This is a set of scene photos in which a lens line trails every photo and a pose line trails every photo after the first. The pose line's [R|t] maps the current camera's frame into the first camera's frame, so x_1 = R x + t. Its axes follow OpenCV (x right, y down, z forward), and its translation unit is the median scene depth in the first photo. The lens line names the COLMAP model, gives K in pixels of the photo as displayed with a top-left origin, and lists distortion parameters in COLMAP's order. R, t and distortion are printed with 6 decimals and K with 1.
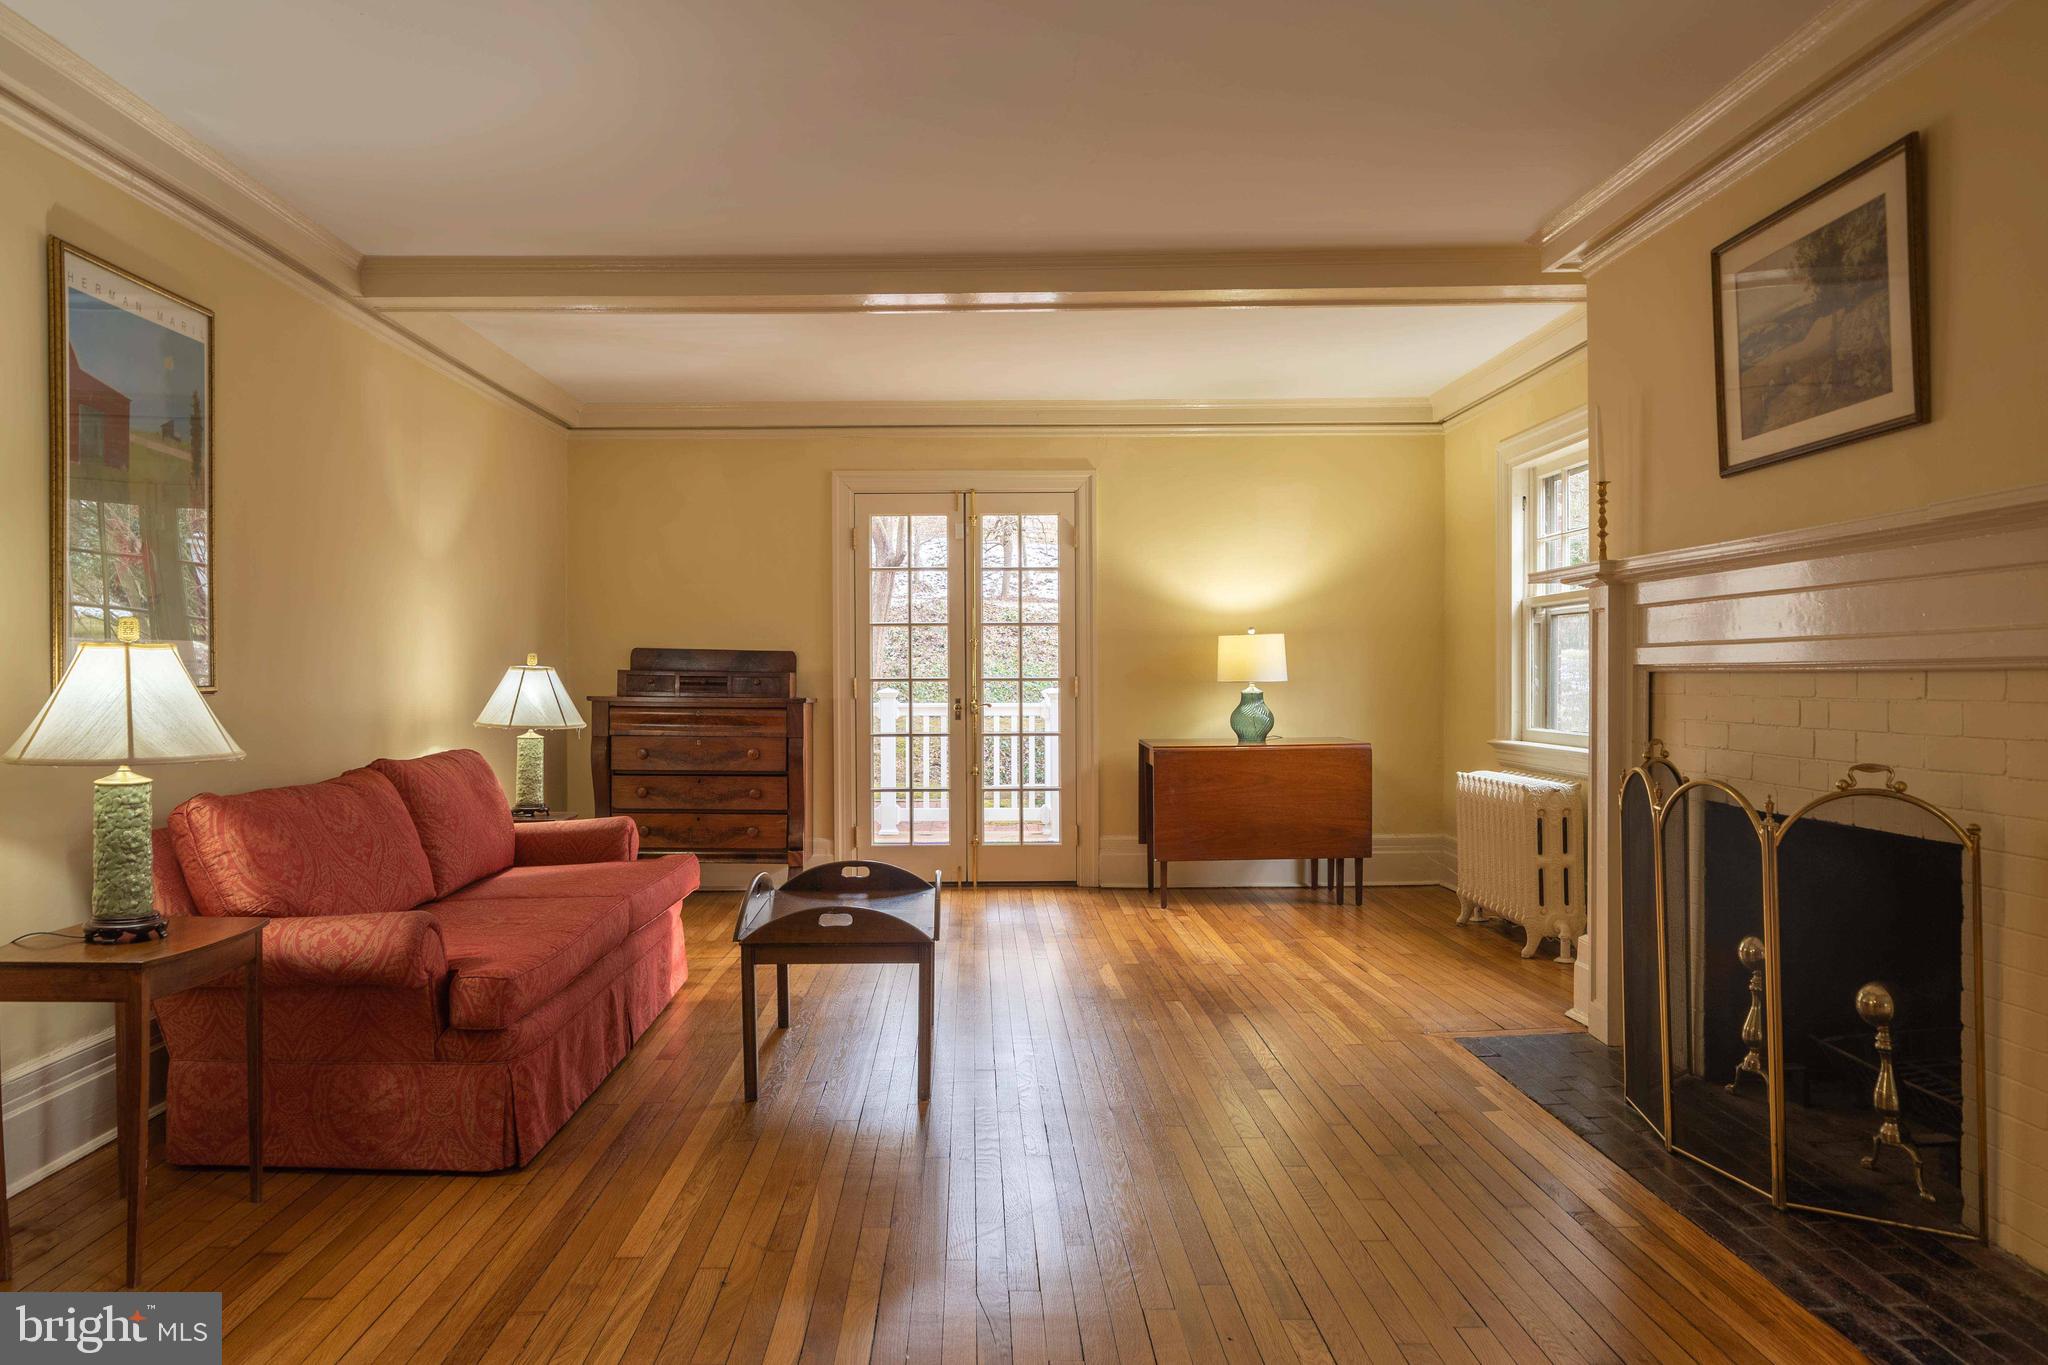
lens RADIAL K [[1311.5, 0, 1020.5], [0, 1311.5, 670.5], [0, 0, 1]] dist [-0.003928, -0.001343]
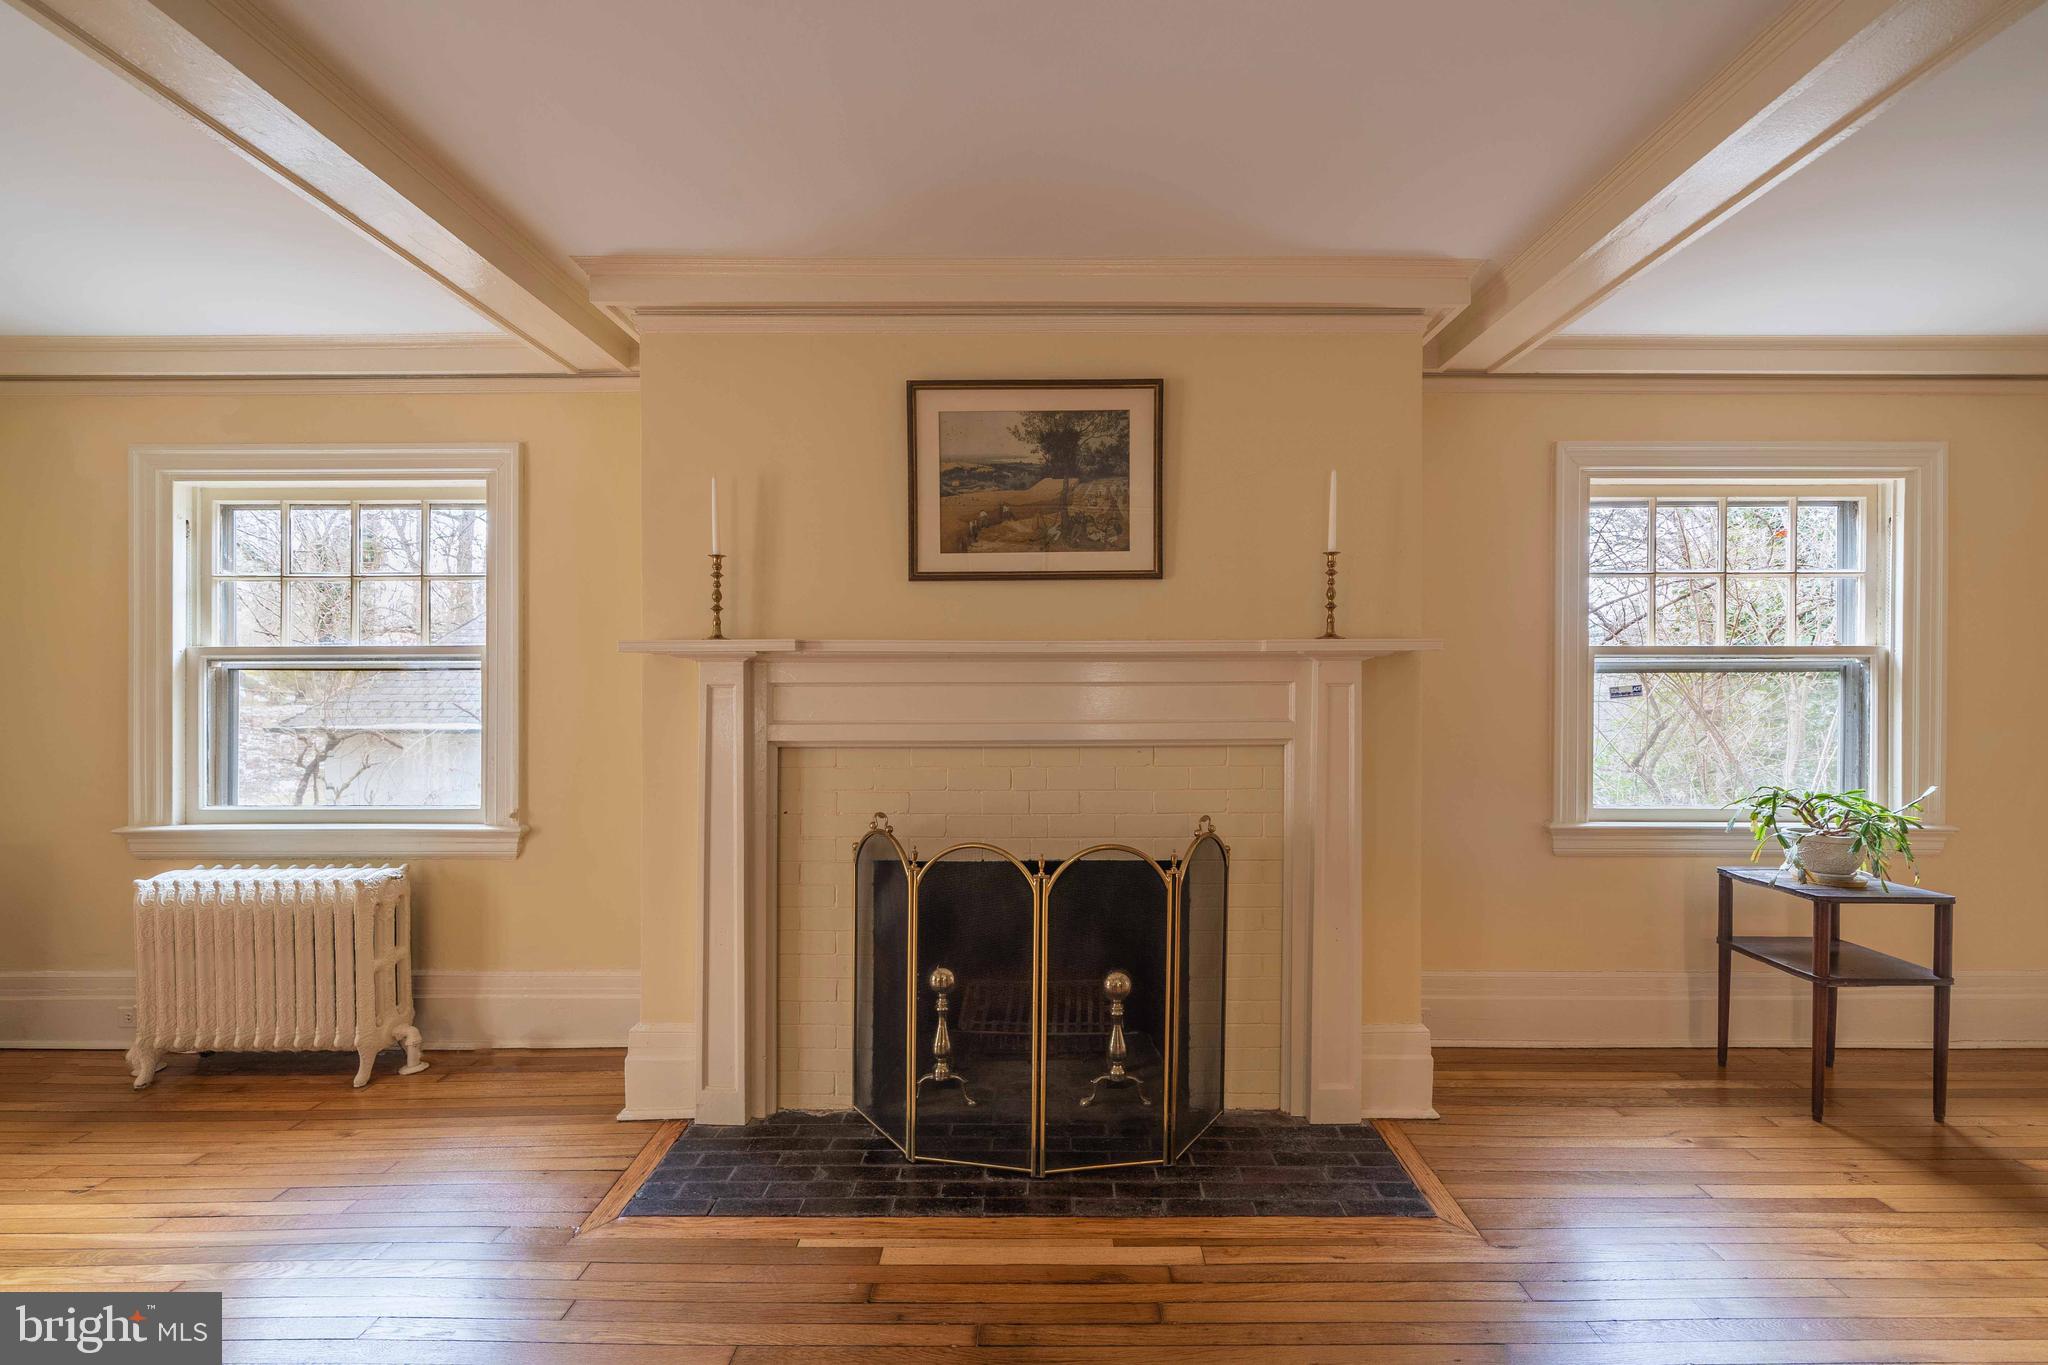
lens RADIAL K [[846.7, 0, 1023.2], [0, 846.7, 692.6], [0, 0, 1]] dist [-0.000955, -0.000169]
pose [[0.045200, 0.006063, 0.998960, -0.231252], [0.002220, 0.999979, -0.006170, -0.046430], [-0.998976, 0.002496, 0.045185, 0.950987]]
